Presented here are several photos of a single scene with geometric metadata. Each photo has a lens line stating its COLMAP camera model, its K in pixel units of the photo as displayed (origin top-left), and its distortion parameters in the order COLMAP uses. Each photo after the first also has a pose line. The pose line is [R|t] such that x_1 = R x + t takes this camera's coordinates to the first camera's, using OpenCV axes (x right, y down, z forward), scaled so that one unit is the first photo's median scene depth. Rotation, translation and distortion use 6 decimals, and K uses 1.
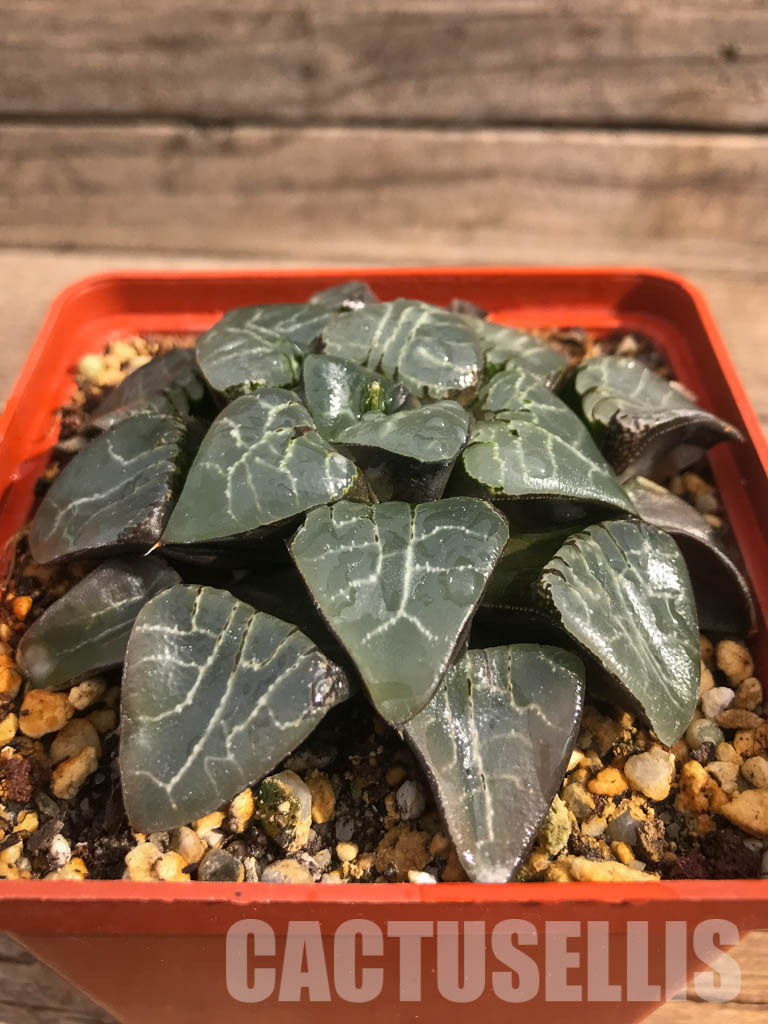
lens RADIAL K [[940.5, 0, 384.0], [0, 940.5, 512.0], [0, 0, 1]] dist [-0.000156, -0.014029]
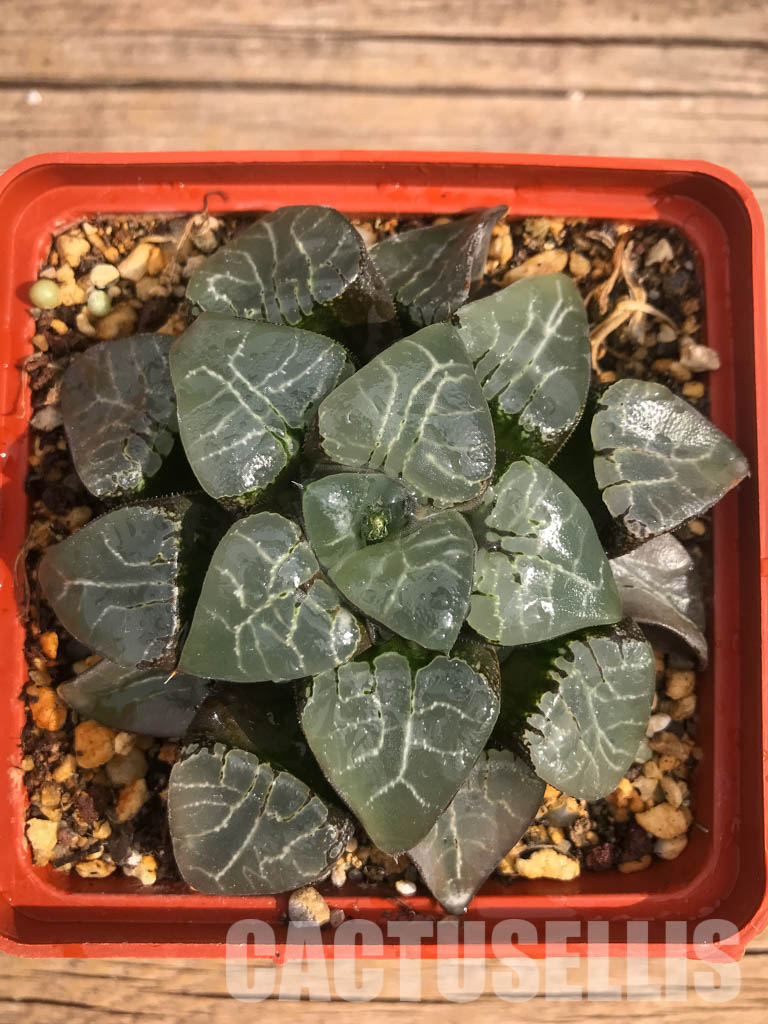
lens RADIAL K [[900.3, 0, 354.2], [0, 900.3, 510.0], [0, 0, 1]] dist [-0.037834, -0.005846]
pose [[0.999834, 0.004012, 0.017776, -0.056699], [-0.014646, 0.757355, 0.652839, -0.835691], [-0.010844, -0.652991, 0.757288, 0.360289]]
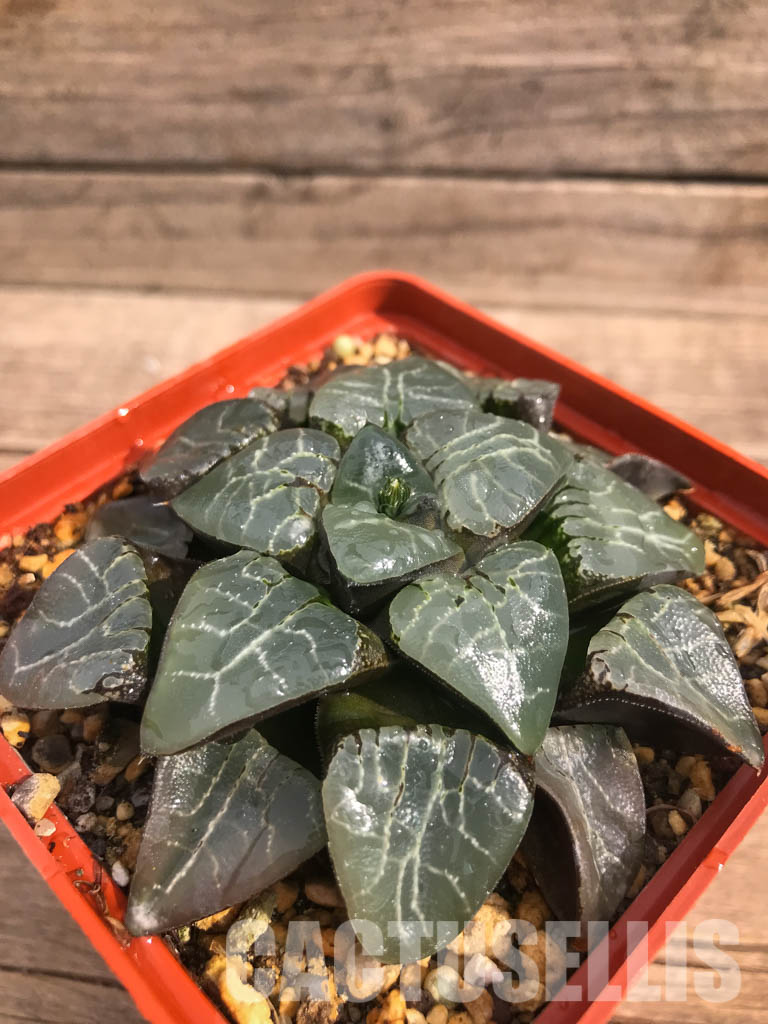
lens RADIAL K [[879.1, 0, 384.0], [0, 879.1, 512.0], [0, 0, 1]] dist [-0.069593, -0.009926]
pose [[0.704369, 0.527568, -0.474908, 0.502395], [-0.505983, 0.842394, 0.185345, -0.312911], [0.497841, 0.109744, 0.860297, 0.215395]]
